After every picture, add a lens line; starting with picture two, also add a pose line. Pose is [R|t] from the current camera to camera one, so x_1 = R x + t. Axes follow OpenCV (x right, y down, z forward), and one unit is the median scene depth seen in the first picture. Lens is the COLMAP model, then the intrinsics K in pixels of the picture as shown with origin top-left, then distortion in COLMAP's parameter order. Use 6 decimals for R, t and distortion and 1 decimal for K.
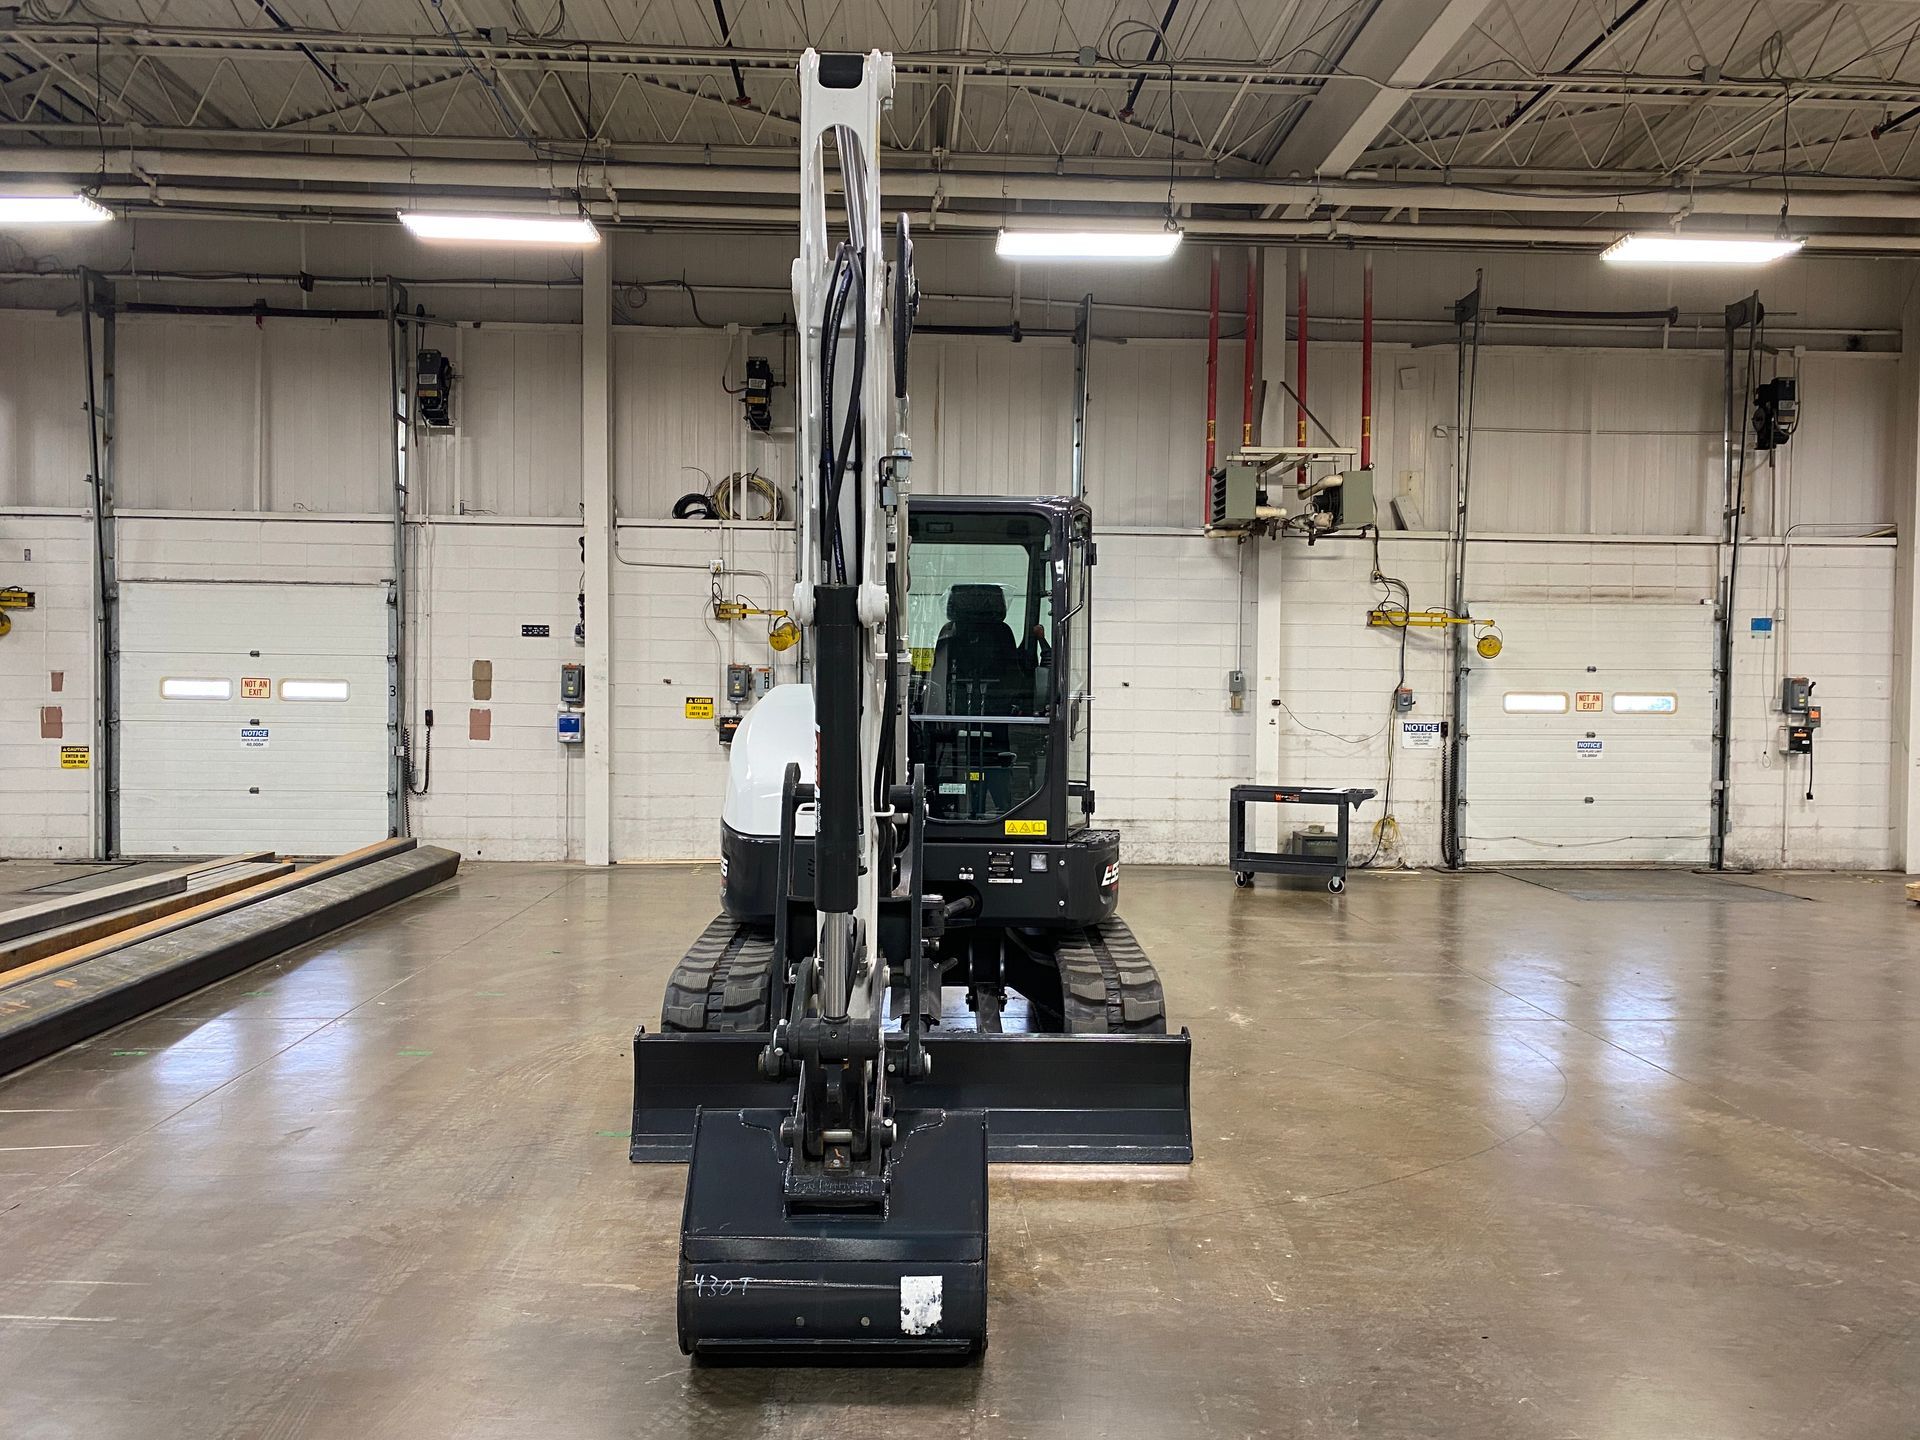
lens RADIAL K [[1457.0, 0, 966.9], [0, 1457.0, 724.1], [0, 0, 1]] dist [0.043516, -0.050274]
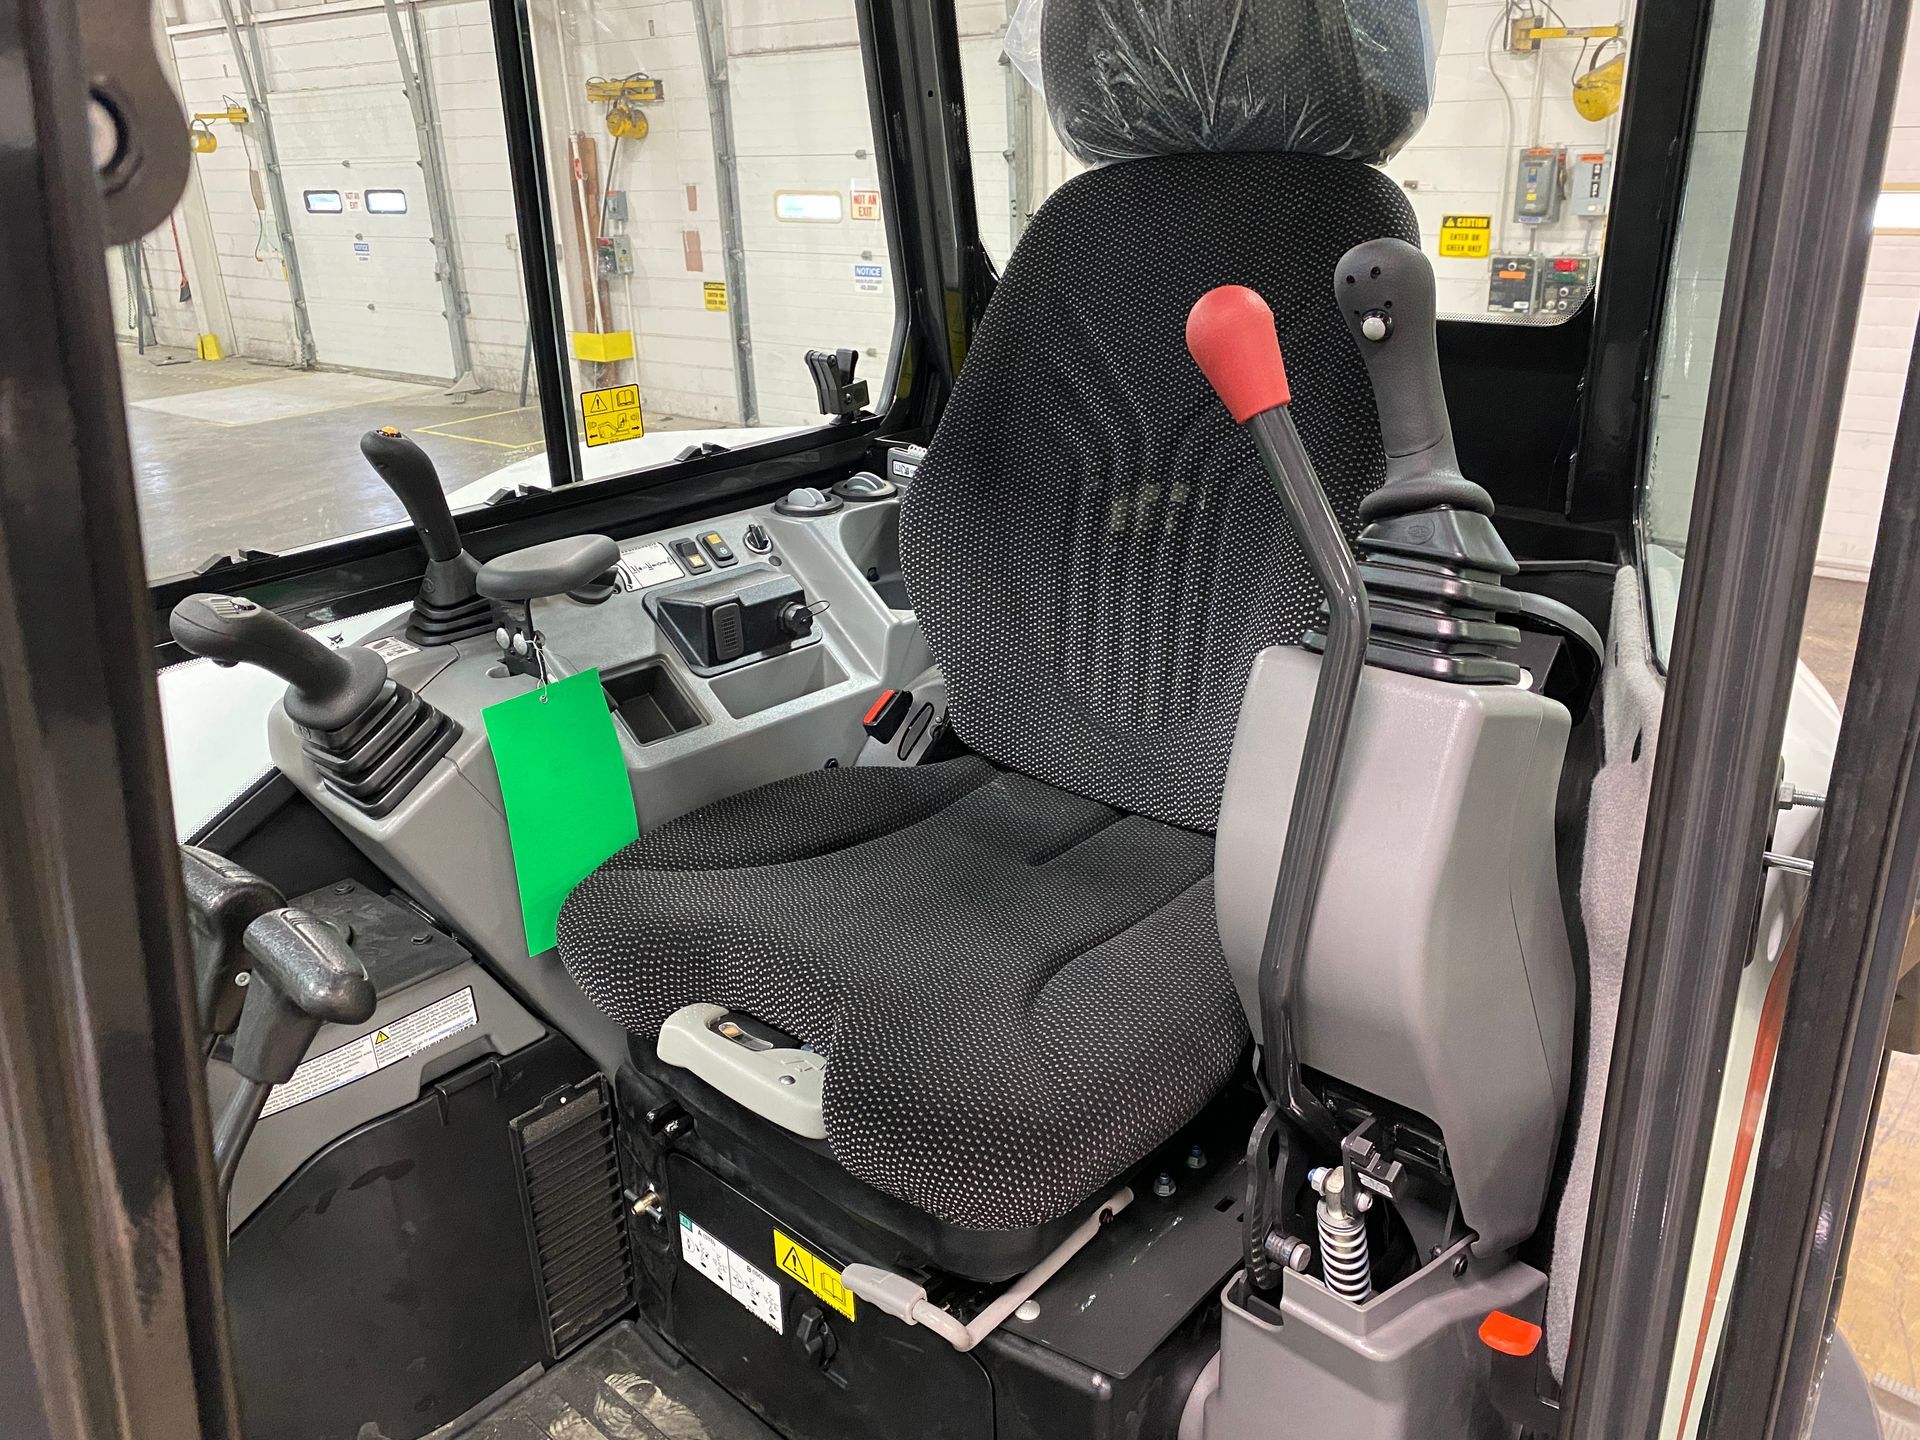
lens RADIAL K [[1457.0, 0, 975.7], [0, 1457.0, 702.7], [0, 0, 1]] dist [0.043516, -0.050274]
pose [[0.755155, 0.205678, -0.622445, 0.052515], [0.024424, 0.940019, 0.340247, -0.038386], [0.655091, -0.272142, 0.704836, 0.460550]]
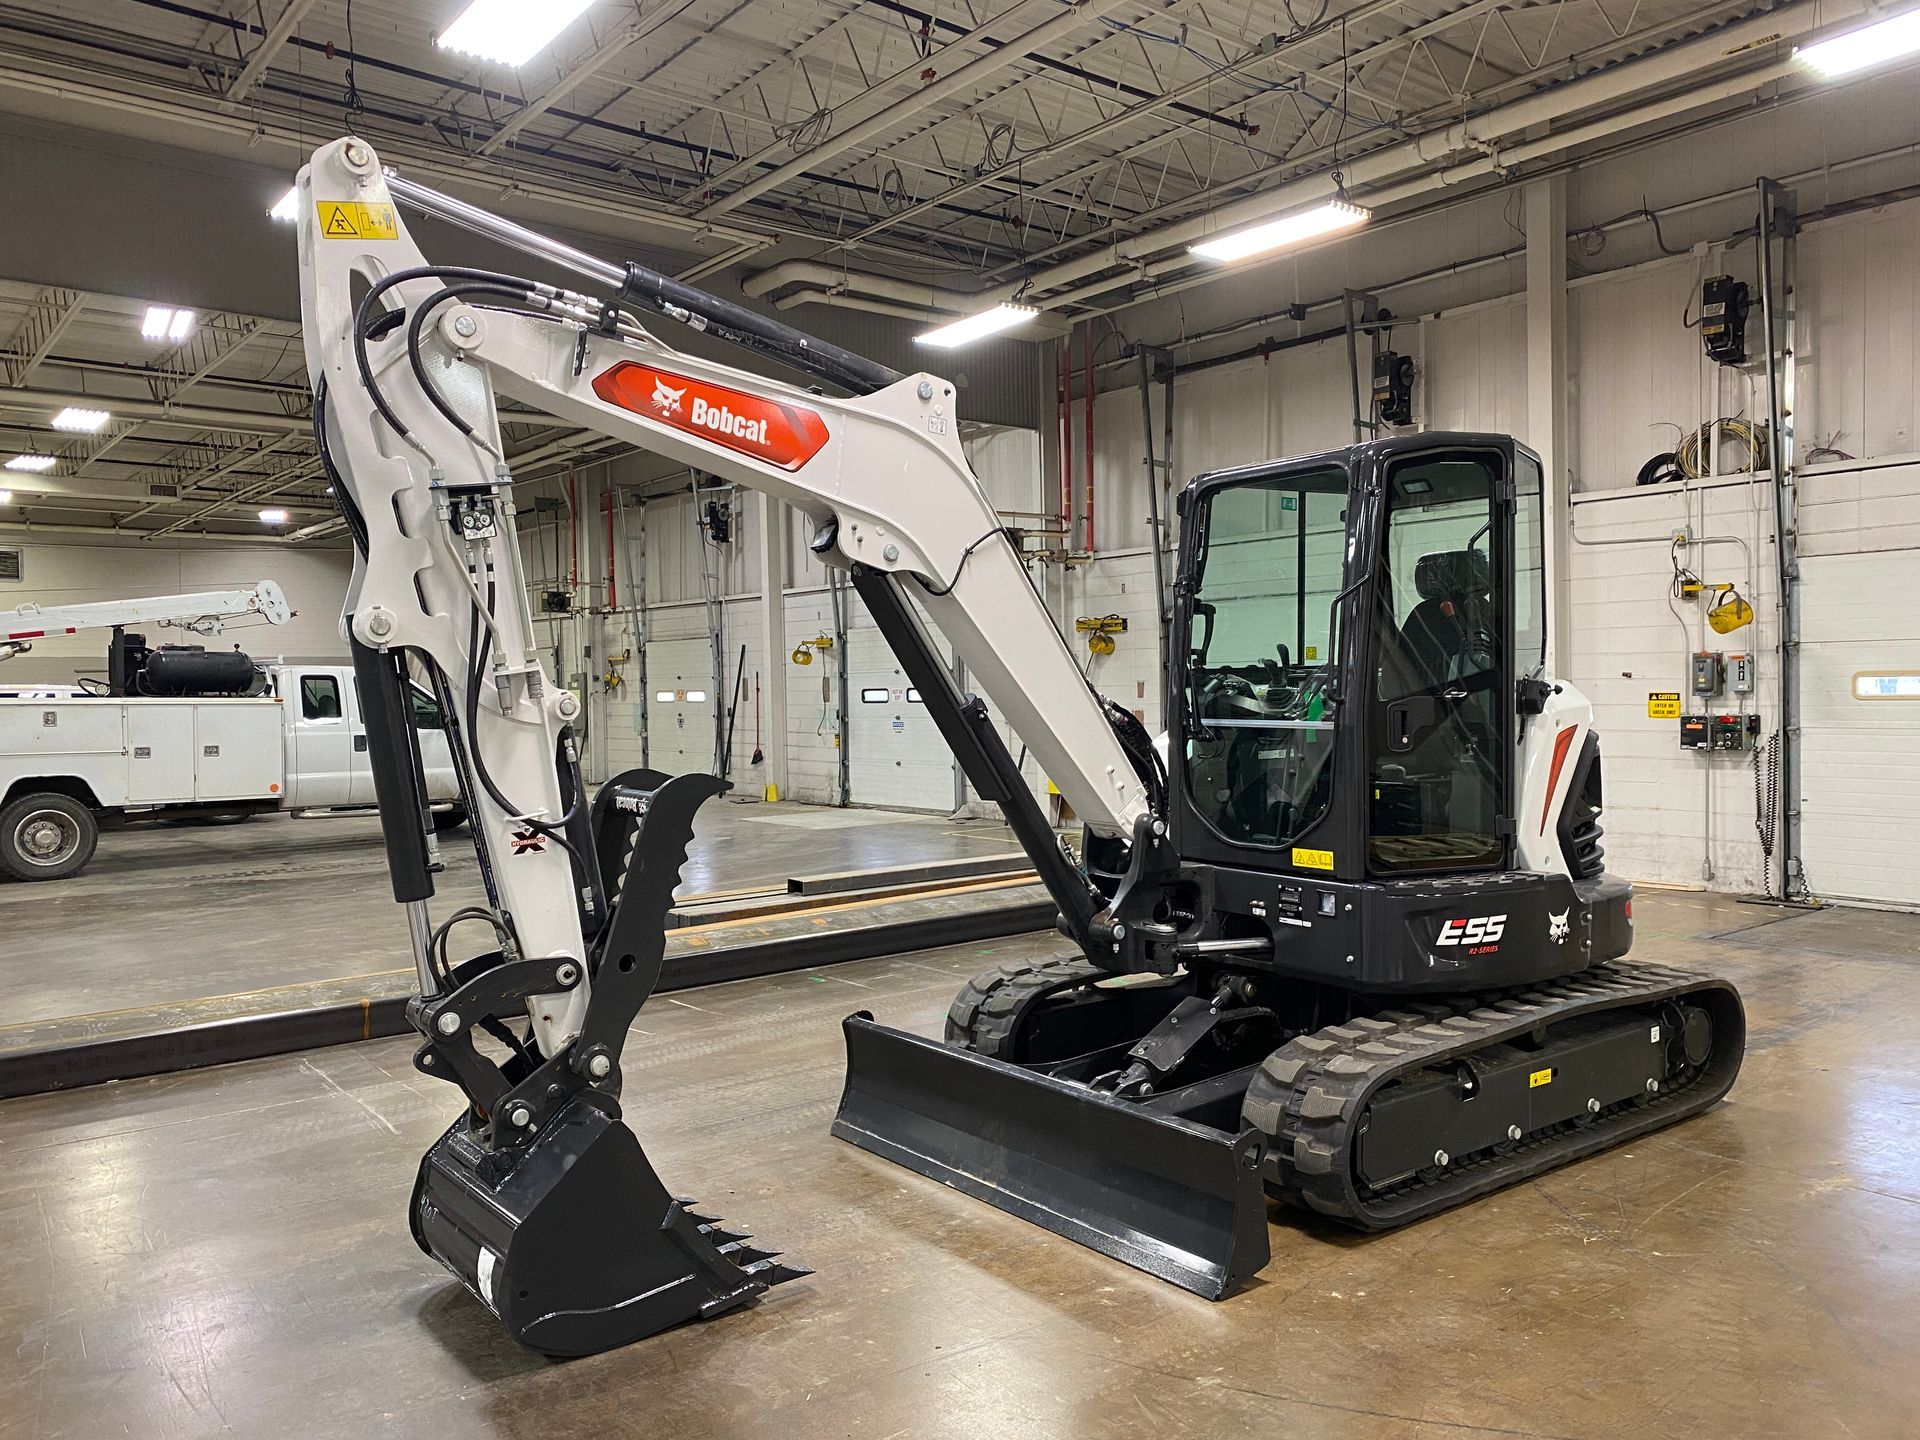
lens RADIAL K [[1457.0, 0, 964.4], [0, 1457.0, 734.4], [0, 0, 1]] dist [0.043516, -0.050274]
pose [[0.589268, 0.005470, -0.807919, 0.270164], [0.002563, 0.999959, 0.008639, -0.002656], [0.807934, -0.007162, 0.589230, 0.169136]]
